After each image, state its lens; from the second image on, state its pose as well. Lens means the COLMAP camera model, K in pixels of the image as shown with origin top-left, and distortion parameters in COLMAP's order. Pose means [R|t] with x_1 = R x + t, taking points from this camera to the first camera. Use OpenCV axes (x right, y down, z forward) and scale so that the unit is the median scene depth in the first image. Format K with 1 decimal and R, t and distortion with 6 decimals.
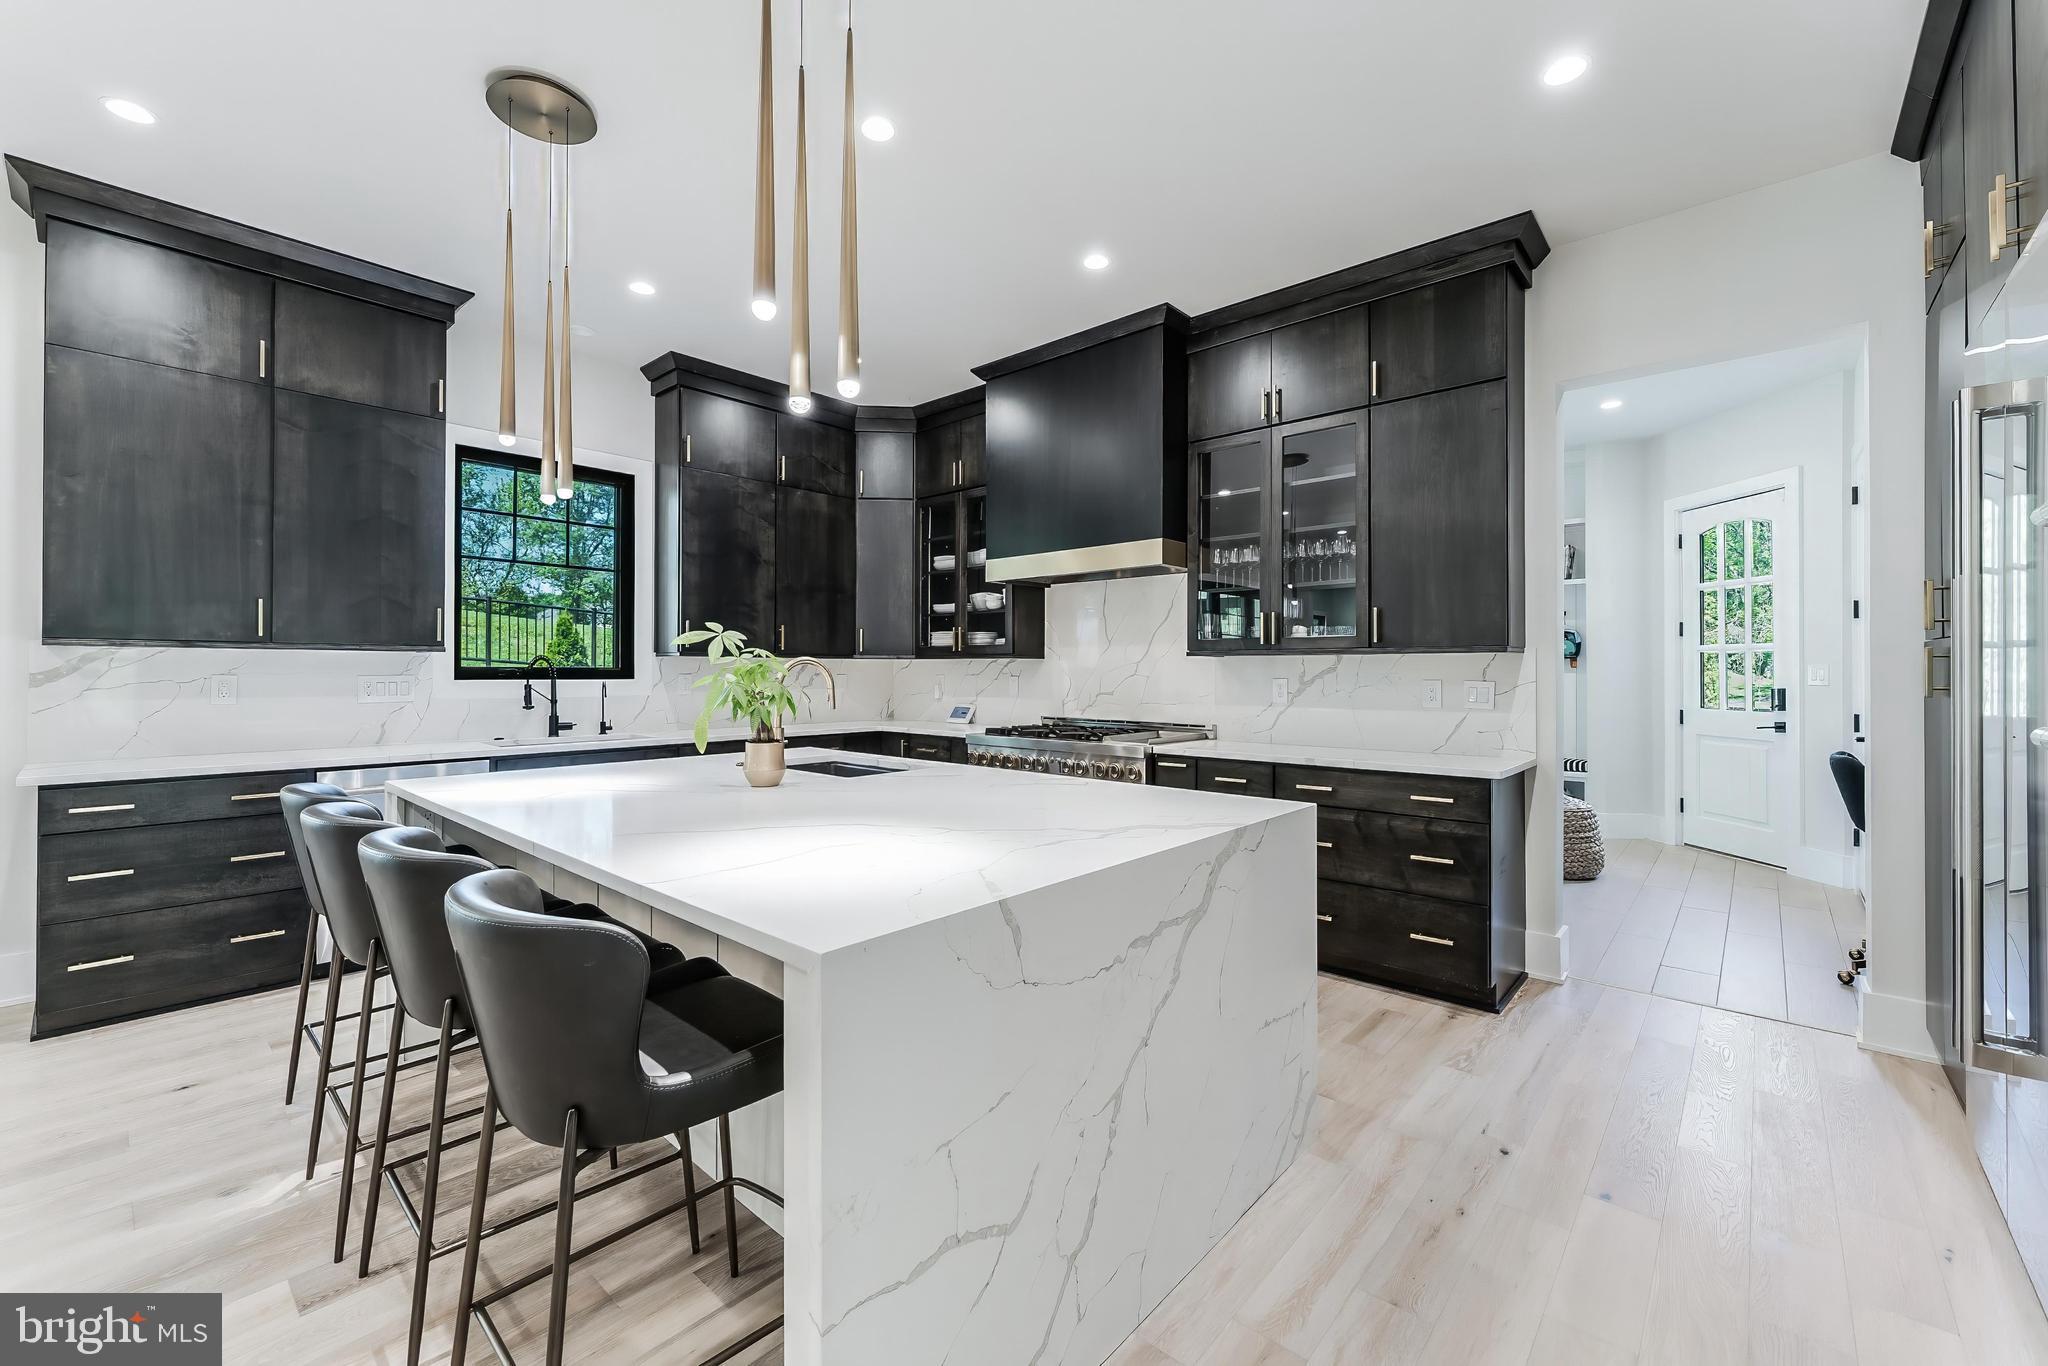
lens RADIAL K [[834.6, 0, 1024.4], [0, 834.6, 671.2], [0, 0, 1]] dist [-0.000966, 0.001375]
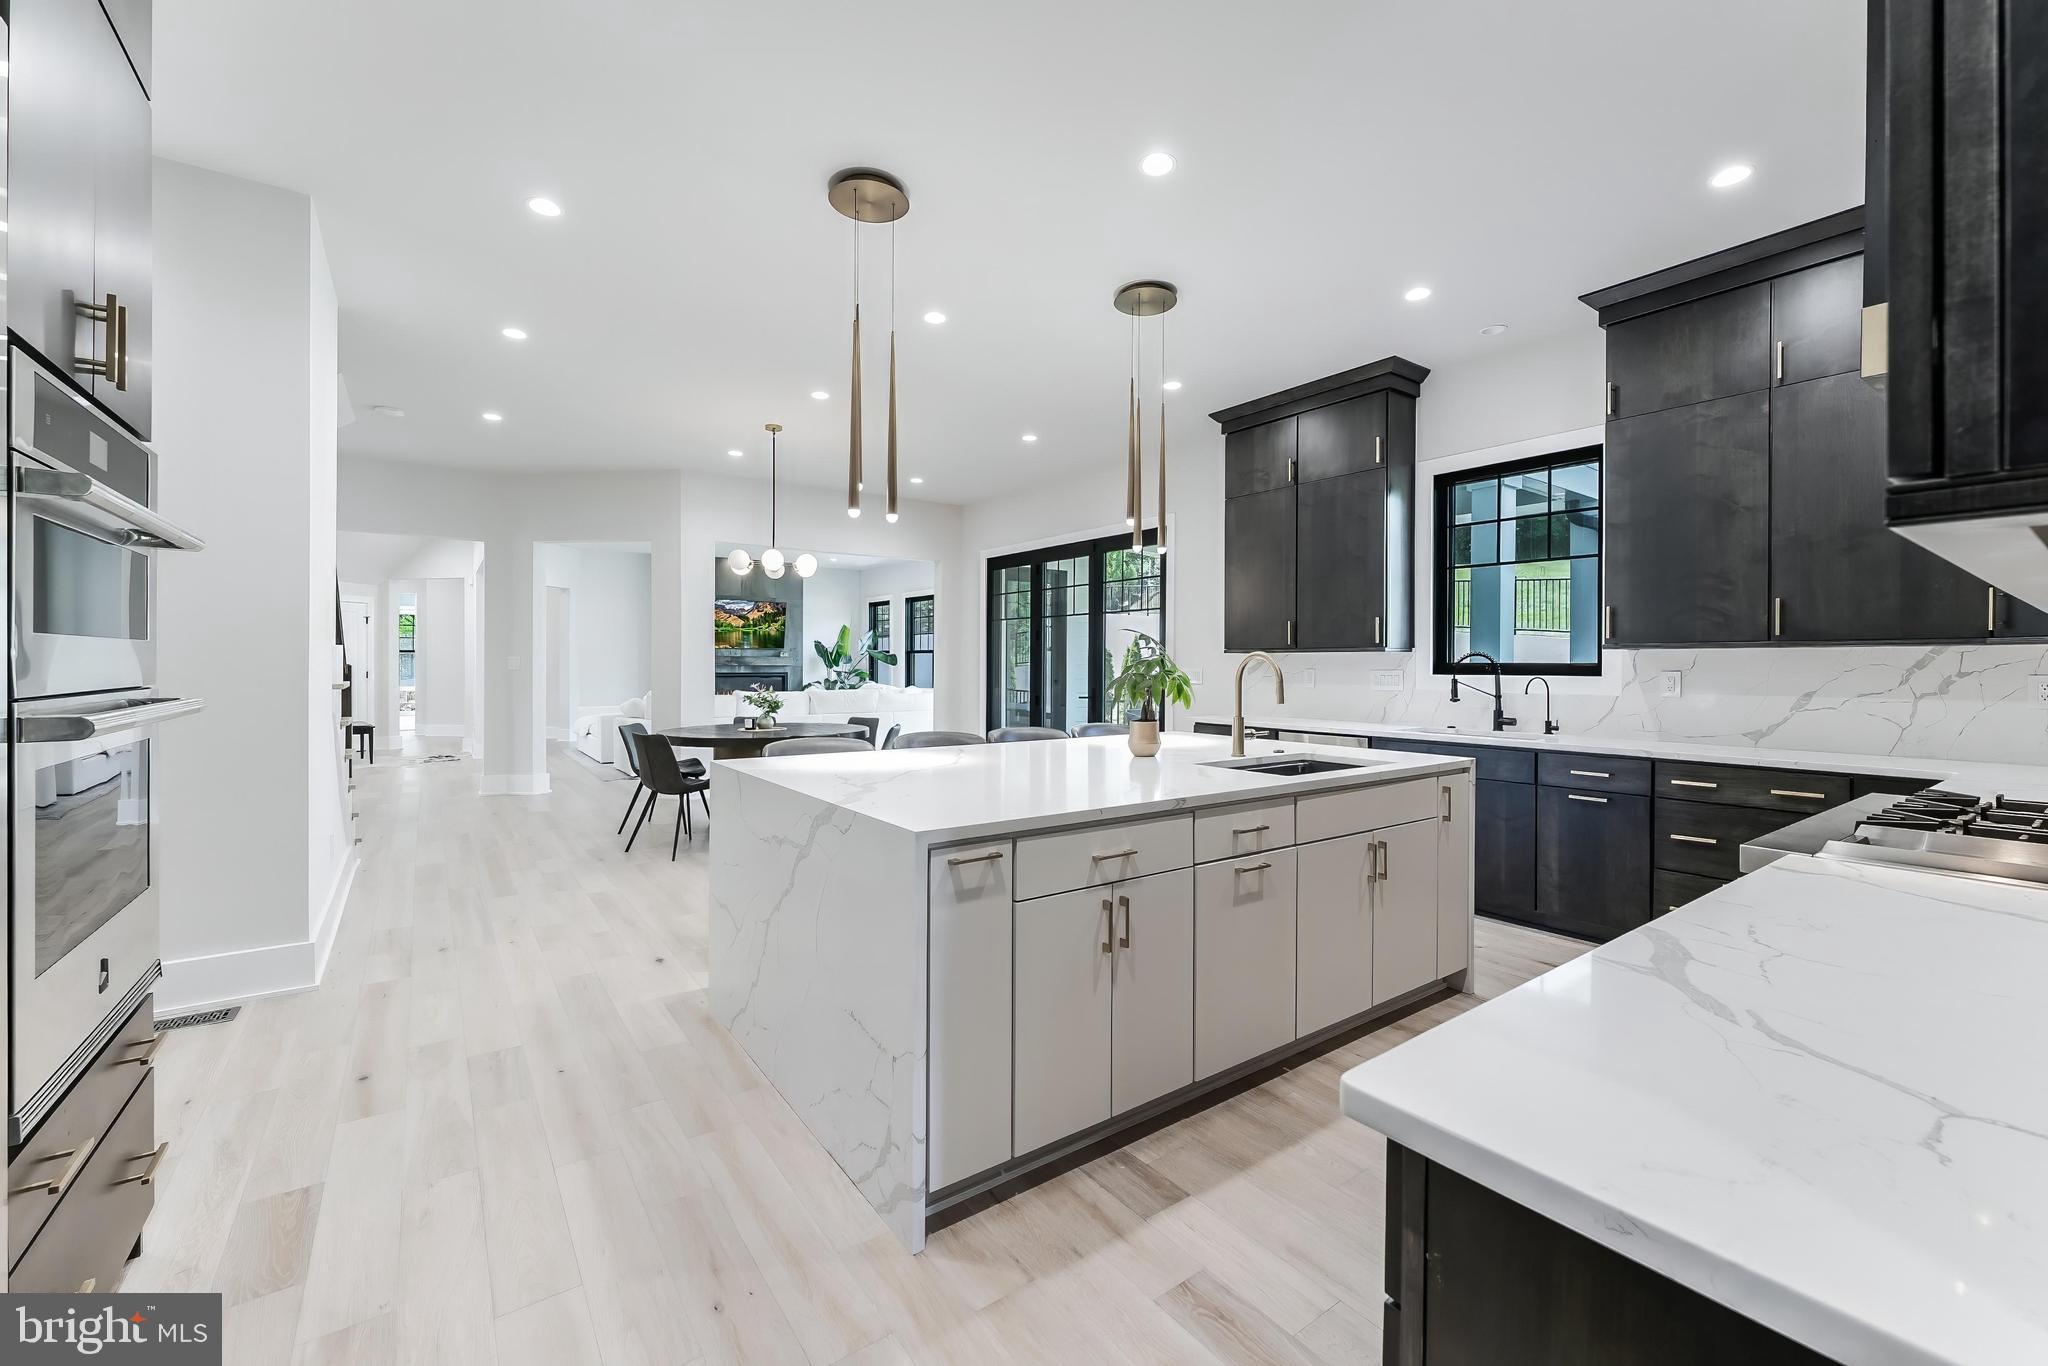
lens RADIAL K [[834.6, 0, 1030.8], [0, 834.6, 669.4], [0, 0, 1]] dist [-0.000966, 0.001375]
pose [[-0.221612, 0.001070, -0.975134, 0.490556], [-0.005022, 0.999985, 0.002239, 0.002975], [0.975122, 0.005393, -0.221603, 0.576180]]
